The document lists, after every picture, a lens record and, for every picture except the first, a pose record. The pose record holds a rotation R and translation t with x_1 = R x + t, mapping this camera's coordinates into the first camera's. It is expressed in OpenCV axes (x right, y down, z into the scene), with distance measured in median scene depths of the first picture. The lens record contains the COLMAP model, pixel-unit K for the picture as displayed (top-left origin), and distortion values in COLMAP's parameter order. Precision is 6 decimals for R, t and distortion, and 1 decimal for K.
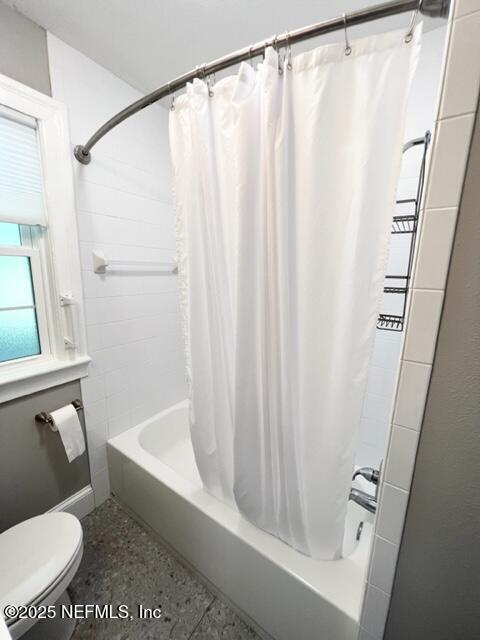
lens RADIAL K [[256.5, 0, 240.0], [0, 256.5, 320.0], [0, 0, 1]] dist [-0.002021, 0.000060]
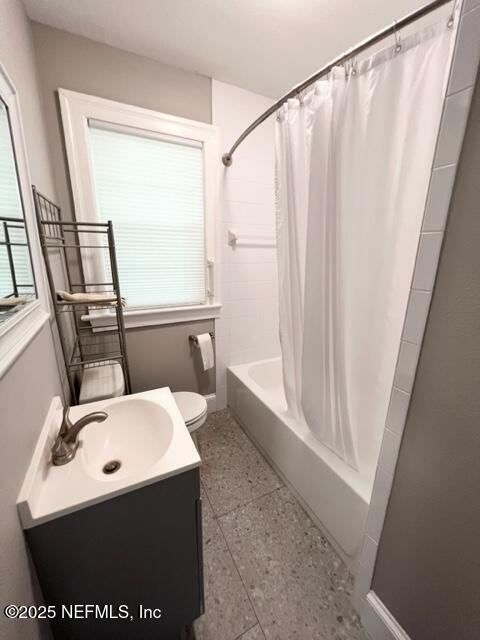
lens RADIAL K [[256.5, 0, 240.0], [0, 256.5, 320.0], [0, 0, 1]] dist [-0.002021, 0.000060]
pose [[0.875817, 0.111413, -0.469609, 0.213314], [-0.083253, 0.993281, 0.080385, 0.119399], [0.475410, -0.031306, 0.879207, -0.245692]]
